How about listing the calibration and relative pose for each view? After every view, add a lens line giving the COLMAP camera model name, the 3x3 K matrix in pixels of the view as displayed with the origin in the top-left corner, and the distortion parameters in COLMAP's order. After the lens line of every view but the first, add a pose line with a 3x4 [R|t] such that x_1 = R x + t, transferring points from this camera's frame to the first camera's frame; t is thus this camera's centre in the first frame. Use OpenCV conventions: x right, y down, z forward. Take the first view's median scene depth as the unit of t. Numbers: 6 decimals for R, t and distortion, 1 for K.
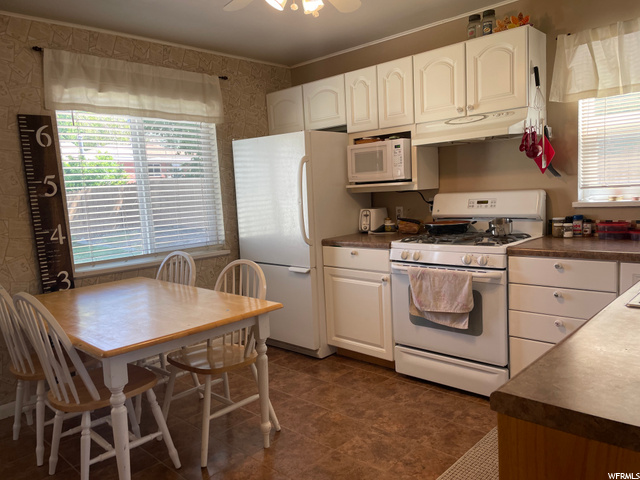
lens RADIAL K [[479.7, 0, 322.1], [0, 479.7, 237.0], [0, 0, 1]] dist [0.081727, -0.081991]
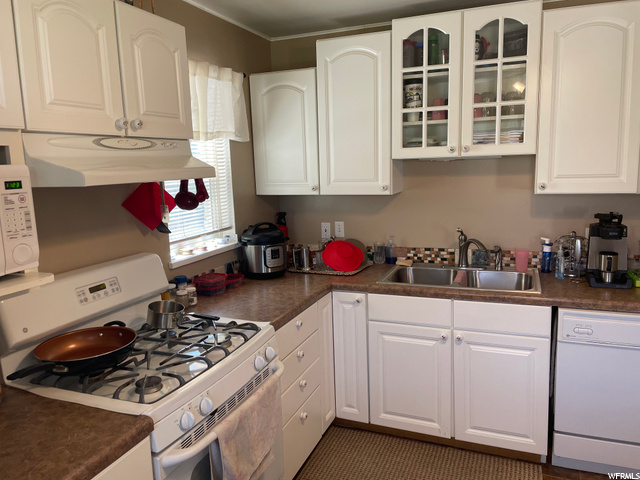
lens RADIAL K [[479.7, 0, 322.1], [0, 479.7, 237.0], [0, 0, 1]] dist [0.081727, -0.081991]
pose [[-0.353647, -0.080025, 0.931949, -0.316644], [0.147959, 0.979004, 0.140212, -0.190727], [-0.923603, 0.187476, -0.334381, 1.044694]]
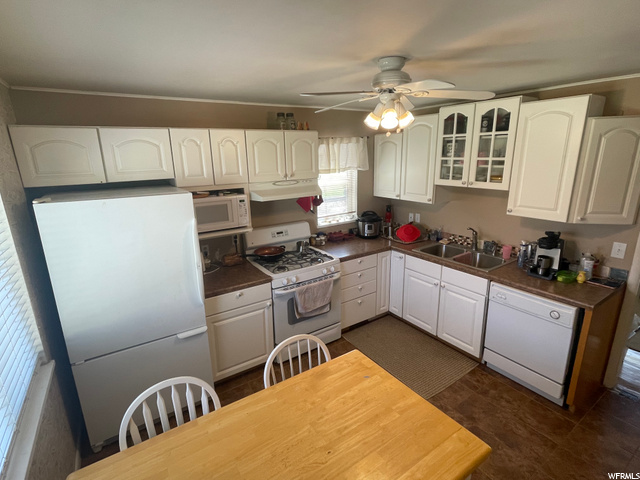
lens RADIAL K [[319.1, 0, 320.0], [0, 319.1, 240.0], [0, 0, 1]] dist [0.000821, -0.000016]
pose [[0.240069, -0.208582, 0.948082, -0.687367], [0.112343, 0.976051, 0.186288, -0.252737], [-0.964233, 0.061788, 0.257753, 0.682774]]
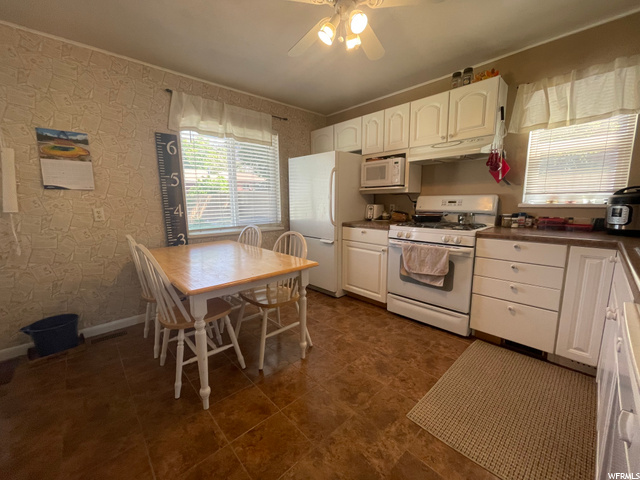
lens RADIAL K [[259.0, 0, 314.4], [0, 259.0, 234.5], [0, 0, 1]] dist [0.000341, 0.000099]
pose [[0.996204, 0.049609, -0.071532, -0.034514], [-0.047180, 0.998264, 0.035253, 0.022804], [0.073157, -0.031745, 0.996815, 0.187011]]
